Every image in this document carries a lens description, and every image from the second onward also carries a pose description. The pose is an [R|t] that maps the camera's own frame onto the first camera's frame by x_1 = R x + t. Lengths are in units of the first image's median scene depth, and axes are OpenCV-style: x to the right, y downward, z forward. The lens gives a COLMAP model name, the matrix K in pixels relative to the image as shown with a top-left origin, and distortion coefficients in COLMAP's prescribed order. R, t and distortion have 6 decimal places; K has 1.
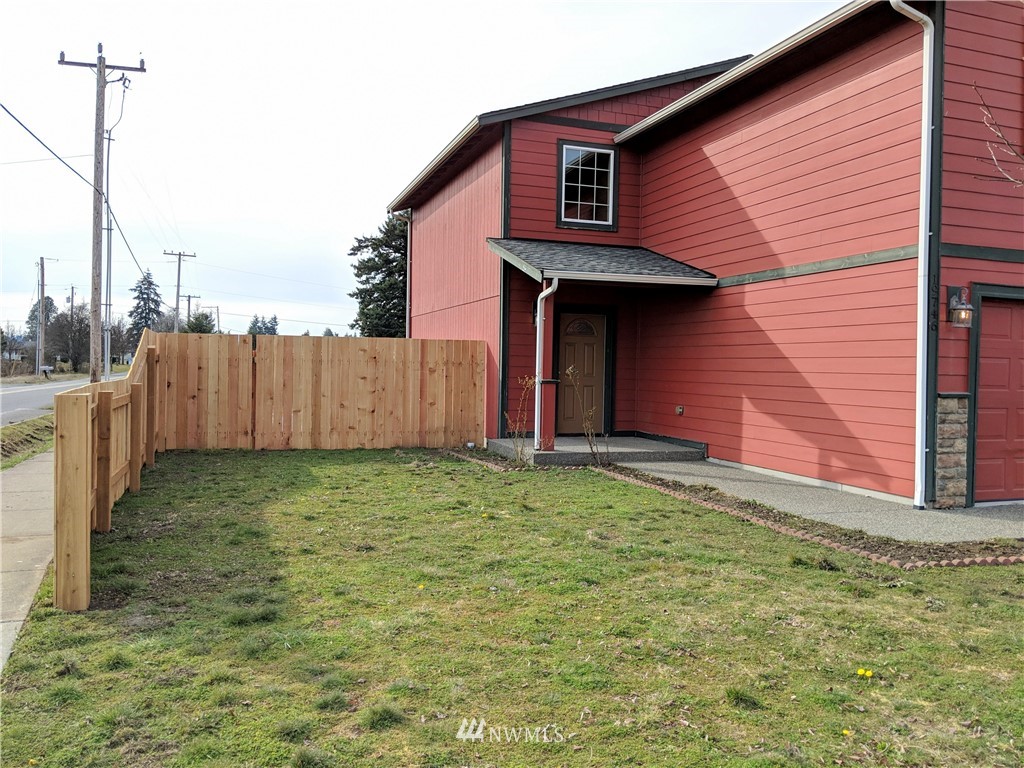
lens RADIAL K [[805.1, 0, 512.7], [0, 805.1, 385.4], [0, 0, 1]] dist [0.064276, -0.108483]
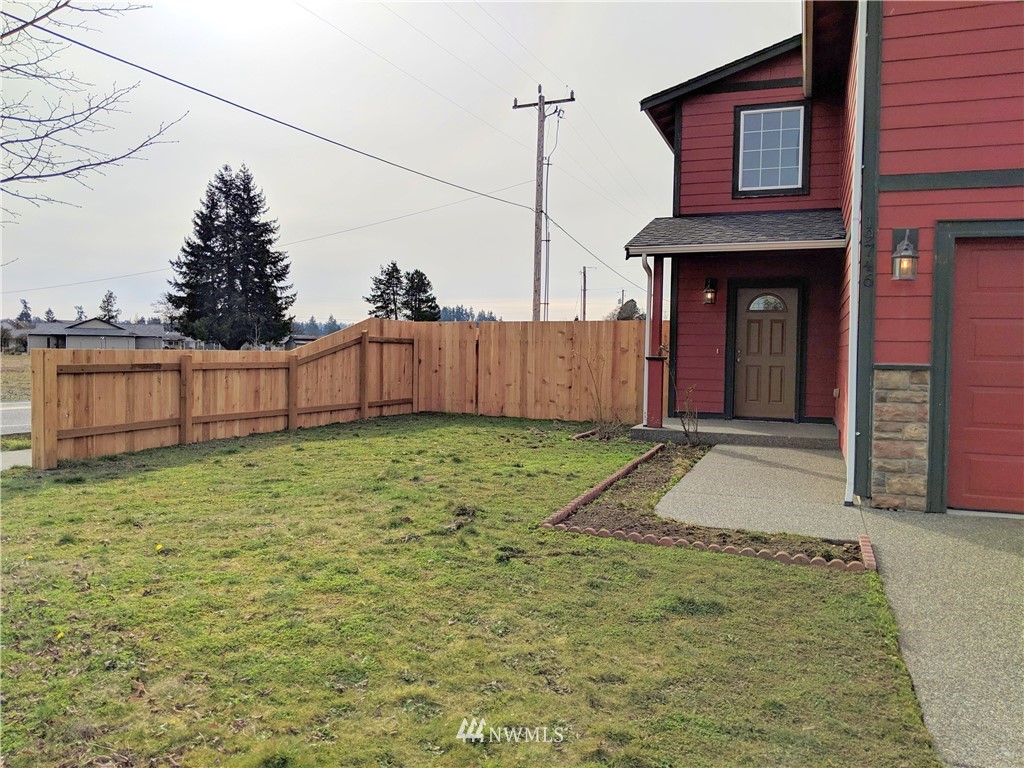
lens RADIAL K [[805.1, 0, 511.4], [0, 805.1, 384.7], [0, 0, 1]] dist [0.064276, -0.108483]
pose [[0.774053, 0.022085, -0.632736, 0.473402], [-0.018525, 0.999754, 0.012232, 0.017102], [0.632850, 0.002253, 0.774271, 0.095491]]
